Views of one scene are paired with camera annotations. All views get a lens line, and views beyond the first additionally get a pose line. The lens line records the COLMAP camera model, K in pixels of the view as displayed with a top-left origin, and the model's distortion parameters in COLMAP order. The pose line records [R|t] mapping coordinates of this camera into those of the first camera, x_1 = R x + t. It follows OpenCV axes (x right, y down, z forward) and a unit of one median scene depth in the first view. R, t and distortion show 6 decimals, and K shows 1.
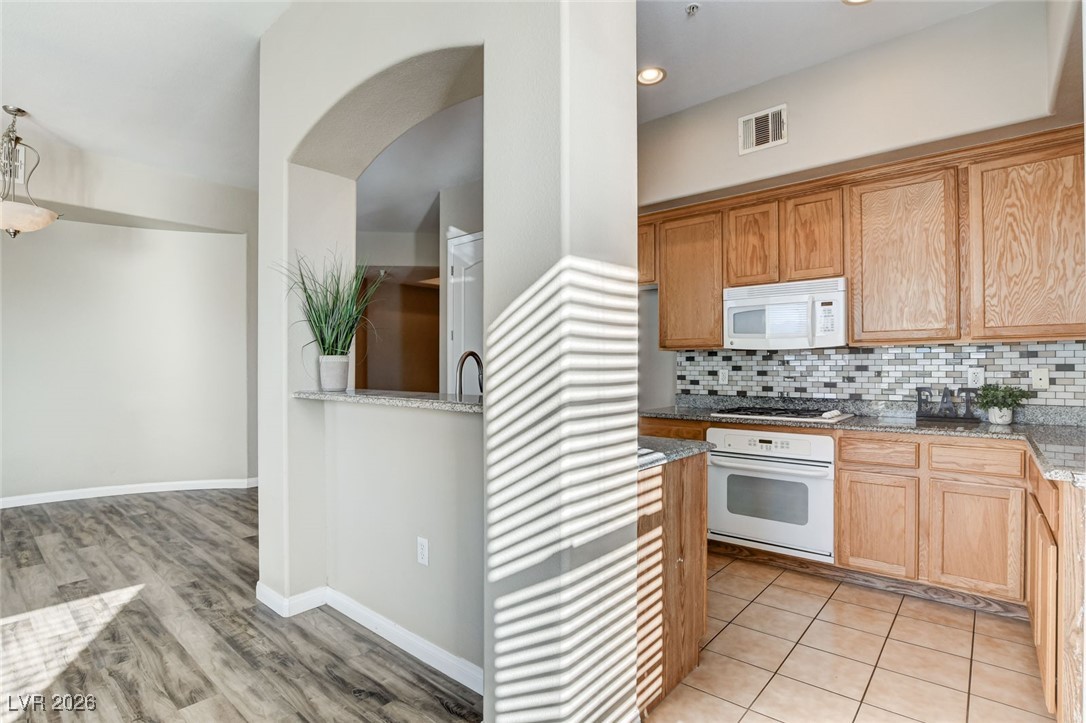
lens RADIAL K [[528.2, 0, 537.8], [0, 528.2, 363.8], [0, 0, 1]] dist [-0.019139, 0.000464]
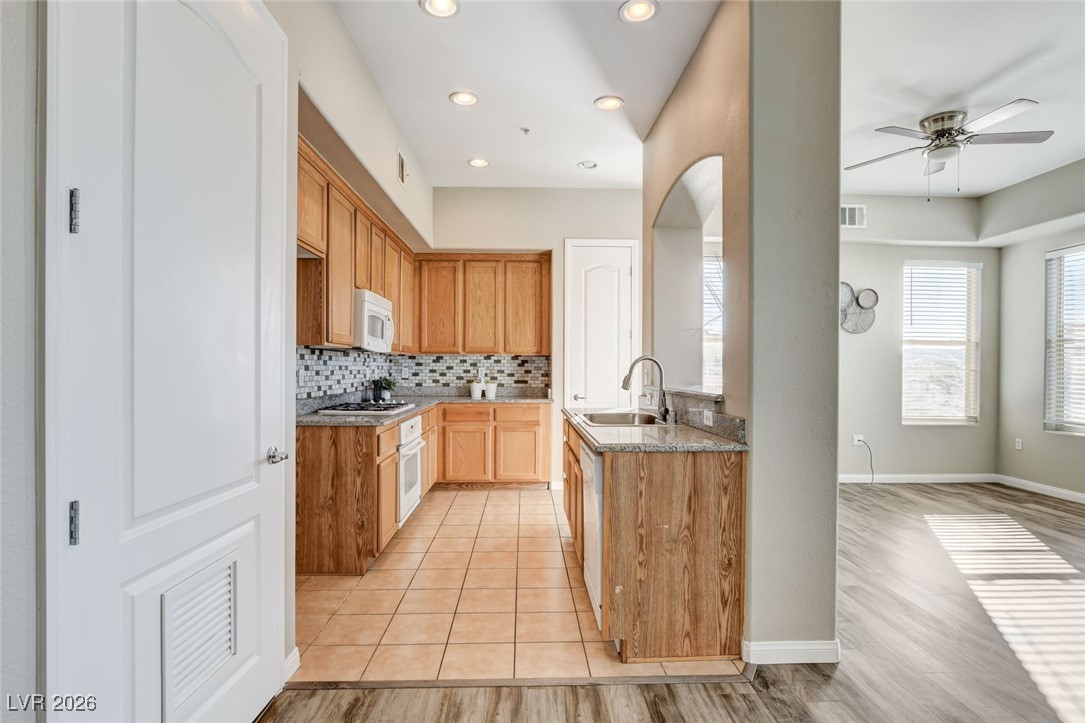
lens RADIAL K [[550.3, 0, 535.6], [0, 550.3, 366.4], [0, 0, 1]] dist [-0.022120, 0.005448]
pose [[-0.672820, -0.000222, 0.739806, -0.800618], [-0.010888, 0.999895, -0.009603, 0.014215], [-0.739726, -0.014516, -0.672751, 1.815039]]
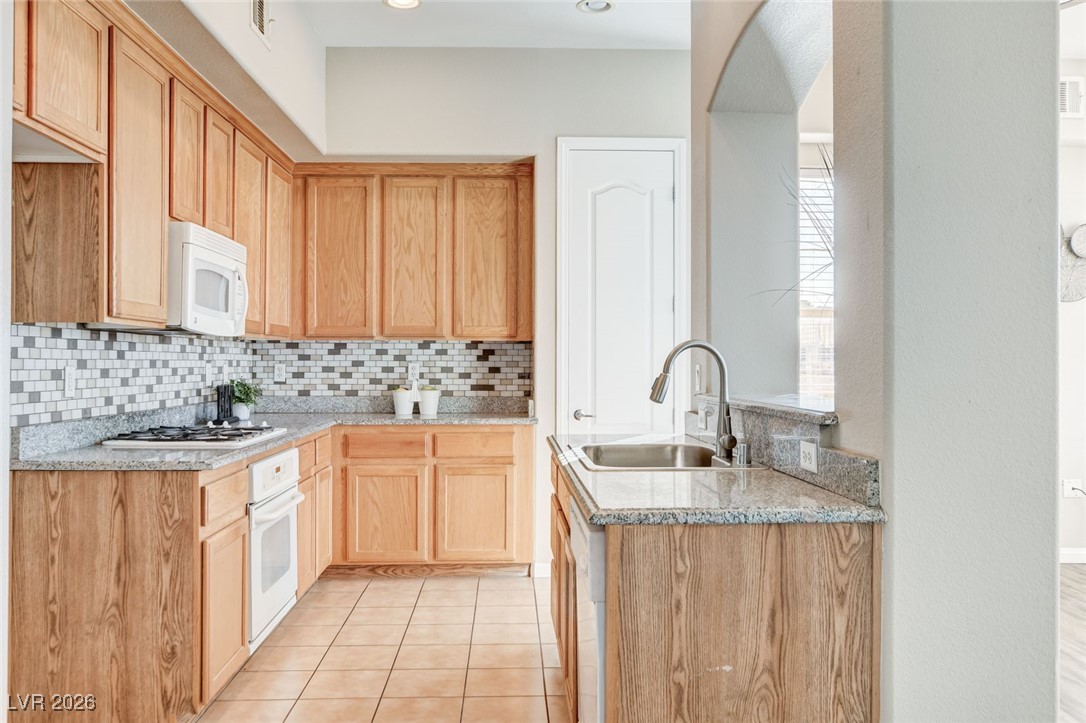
lens RADIAL K [[908.9, 0, 528.3], [0, 908.9, 352.6], [0, 0, 1]] dist [-0.027701, 0.015972]
pose [[-0.674527, 0.008686, 0.738199, -0.742730], [-0.008120, 0.999783, -0.019183, 0.014038], [-0.738205, -0.018934, -0.674310, 1.710315]]
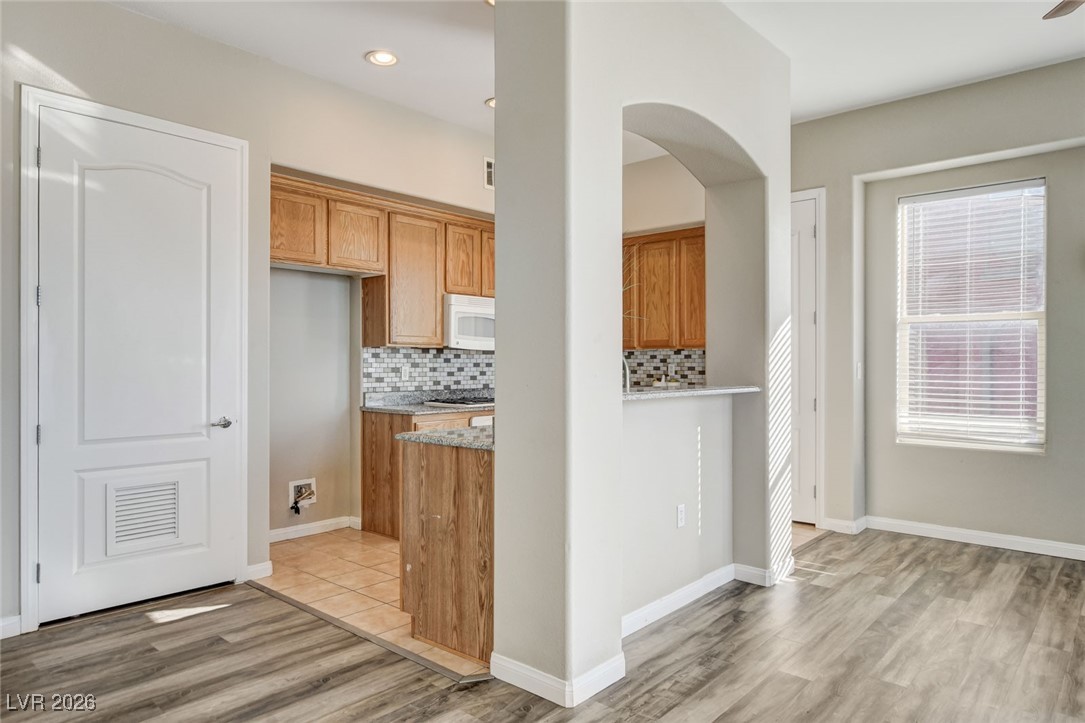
lens RADIAL K [[675.6, 0, 527.2], [0, 675.6, 362.4], [0, 0, 1]] dist [-0.015393, 0.008008]
pose [[0.024455, 0.003091, 0.999696, -1.342645], [-0.008738, 0.999958, -0.002878, 0.006507], [-0.999663, -0.008665, 0.024481, 0.994149]]
